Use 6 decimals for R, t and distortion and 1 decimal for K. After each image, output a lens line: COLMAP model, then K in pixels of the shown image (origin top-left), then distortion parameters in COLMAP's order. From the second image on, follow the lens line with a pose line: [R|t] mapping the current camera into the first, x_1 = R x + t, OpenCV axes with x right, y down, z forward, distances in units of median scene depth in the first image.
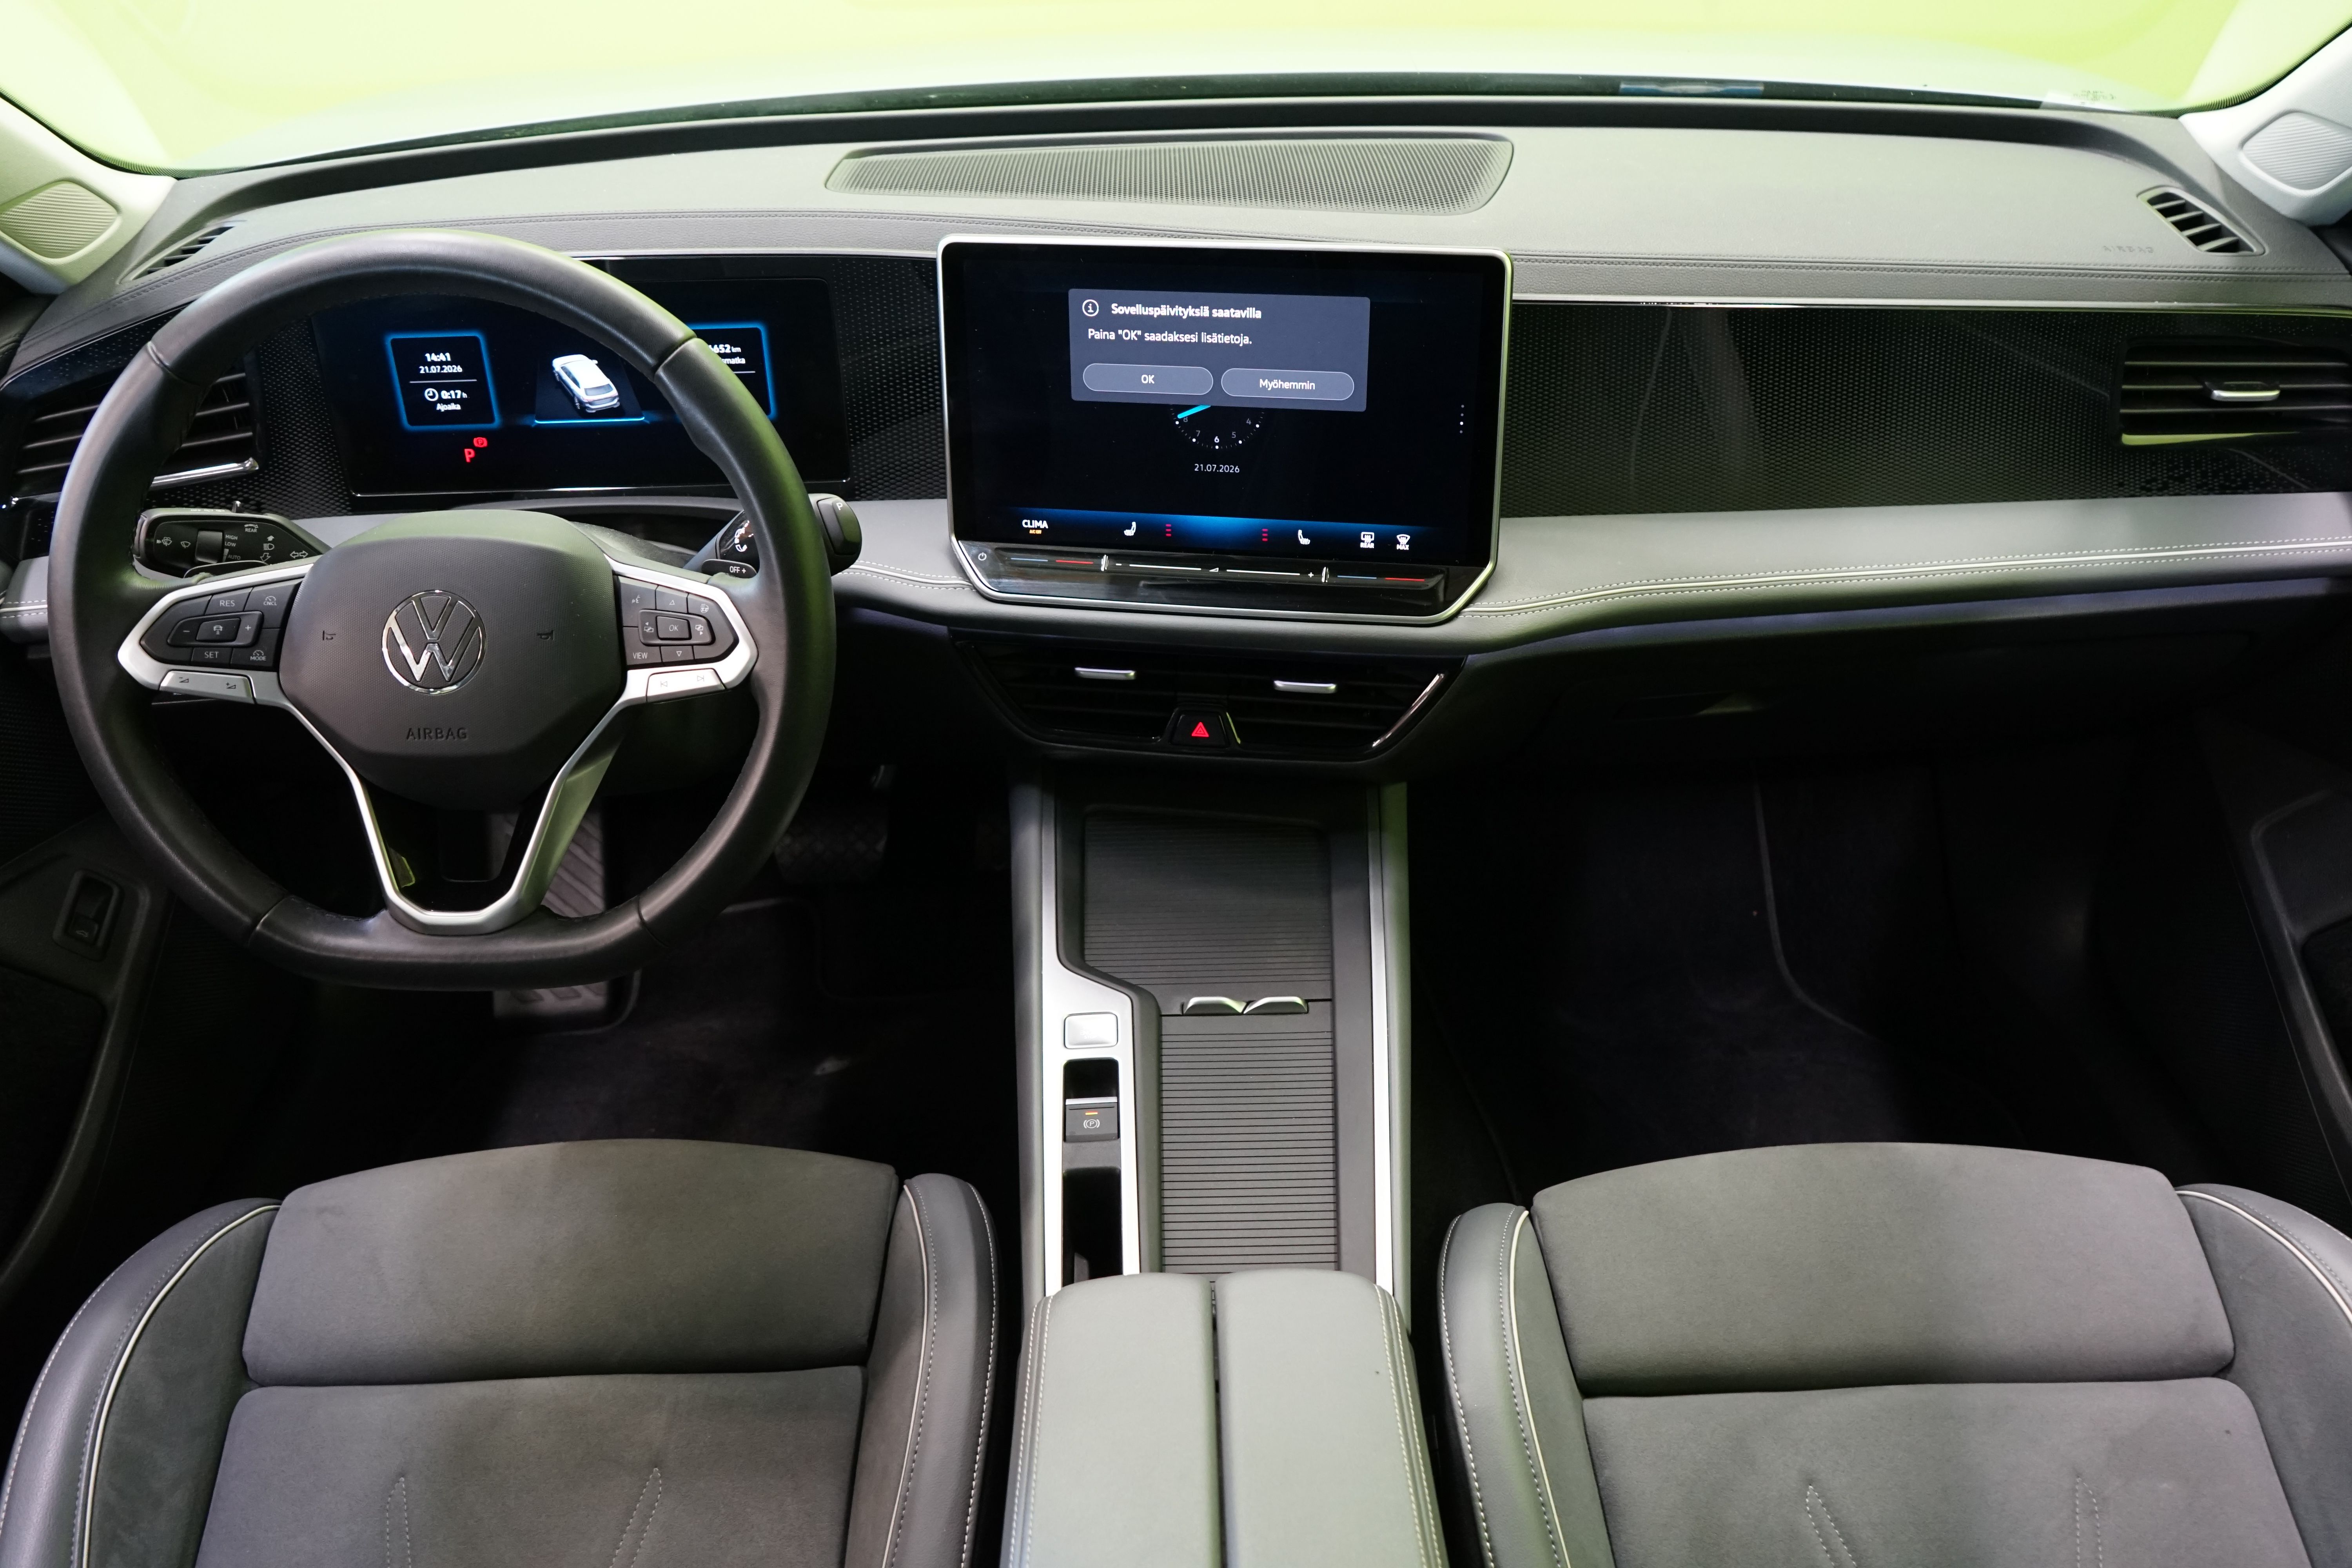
lens RADIAL K [[1876.7, 0, 1176.0], [0, 1876.7, 786.3], [0, 0, 1]] dist [-0.009359, 0.005872]
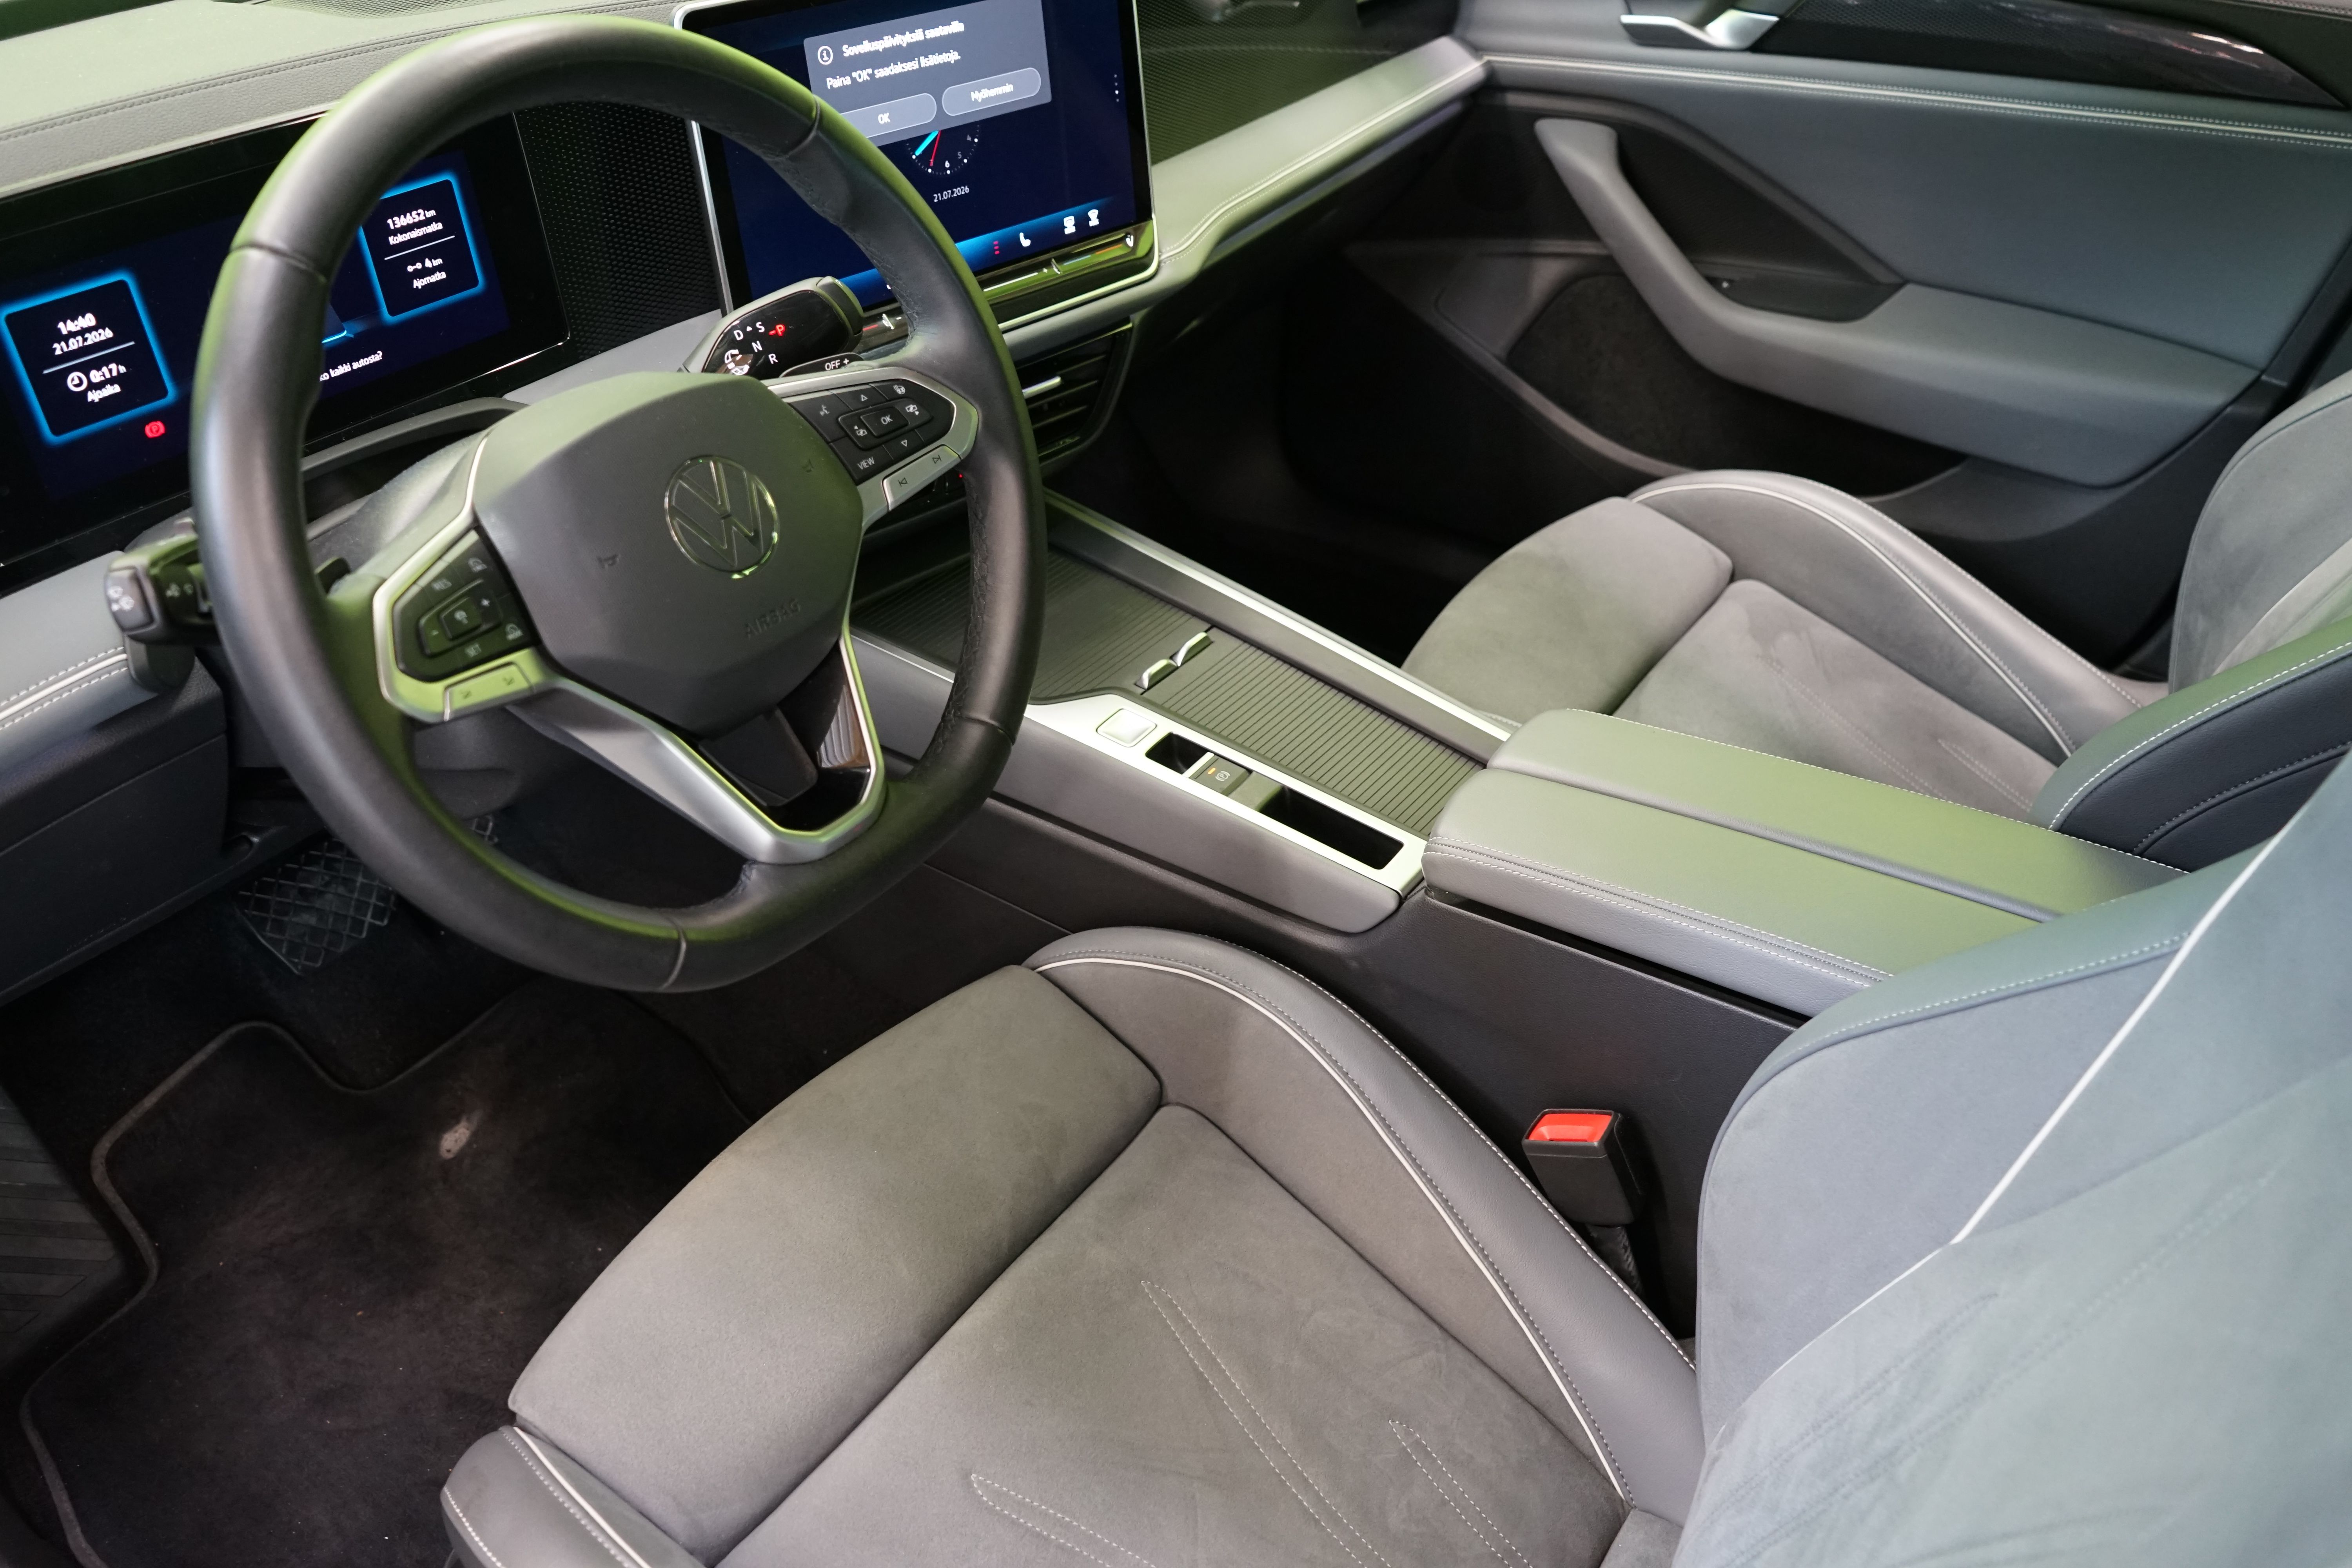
lens RADIAL K [[1876.7, 0, 1182.2], [0, 1876.7, 787.1], [0, 0, 1]] dist [-0.009359, 0.005872]
pose [[0.578252, -0.448022, 0.681836, -0.767104], [0.419158, 0.880140, 0.222844, -0.061468], [-0.699951, 0.156938, 0.696735, 0.258586]]
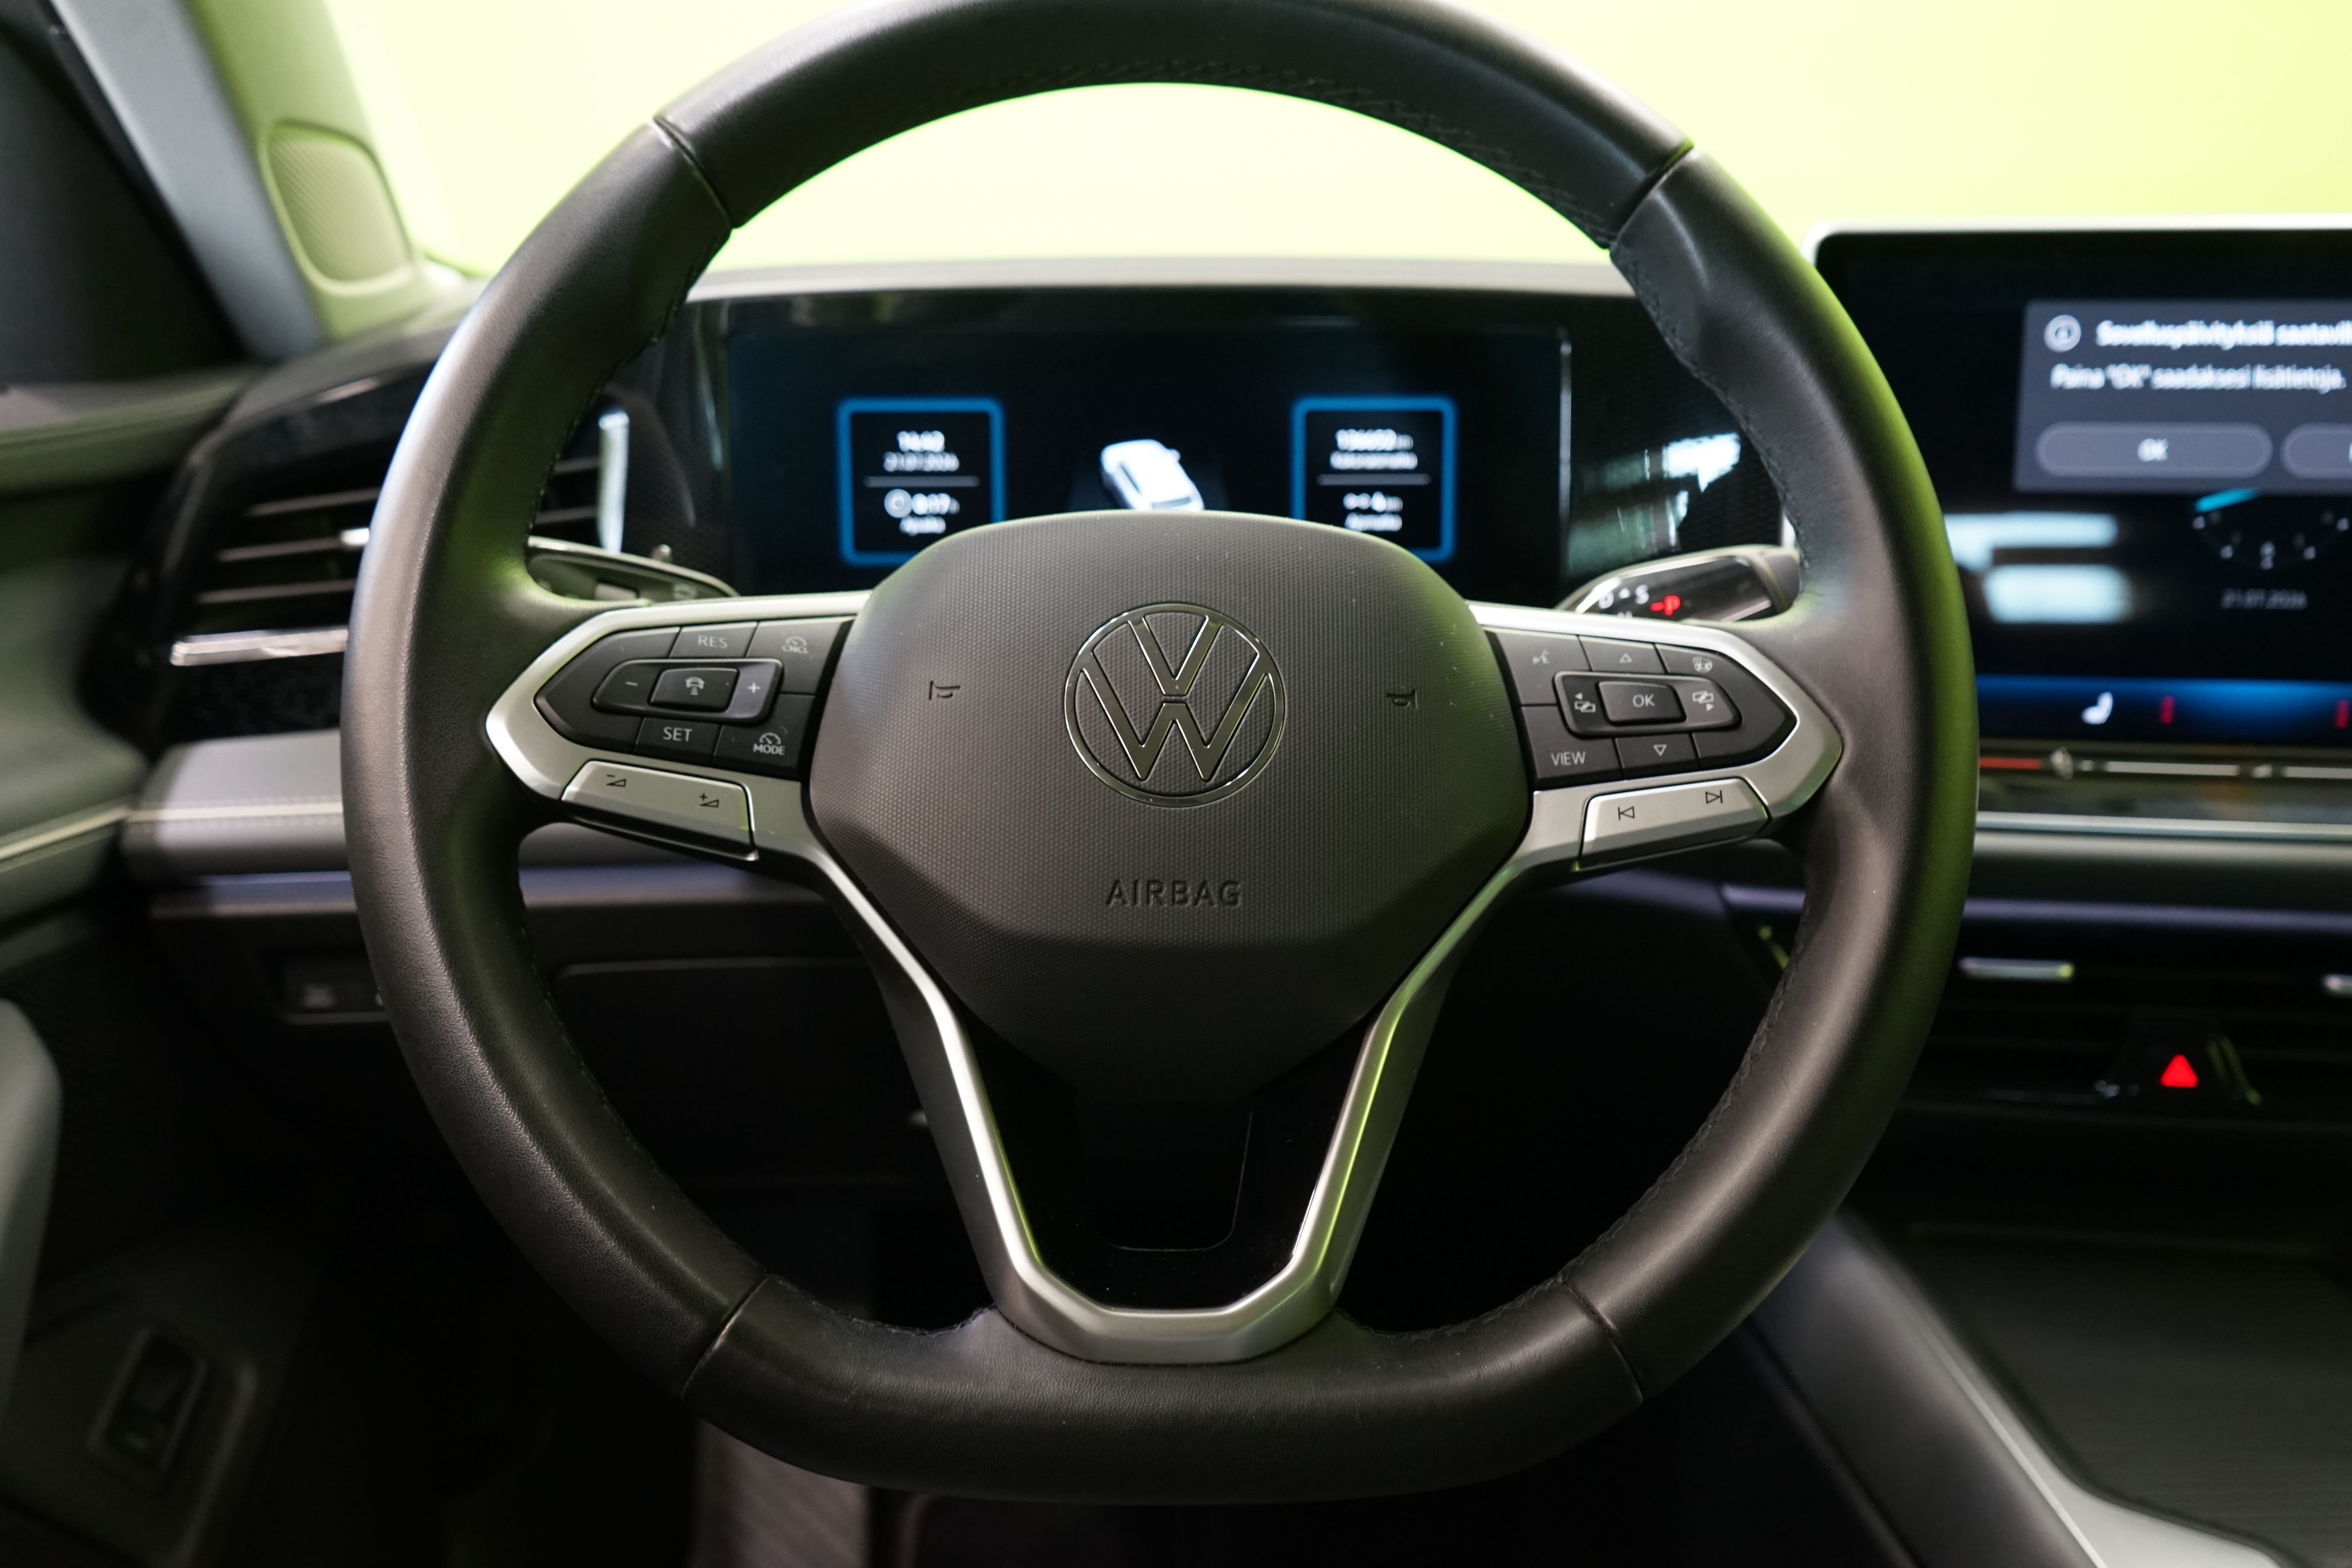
lens RADIAL K [[1876.7, 0, 1185.2], [0, 1876.7, 783.2], [0, 0, 1]] dist [-0.009359, 0.005872]
pose [[0.999308, 0.016451, 0.033361, -0.349910], [-0.005102, 0.949028, -0.315151, 0.077922], [-0.036845, 0.314763, 0.948455, 0.478602]]
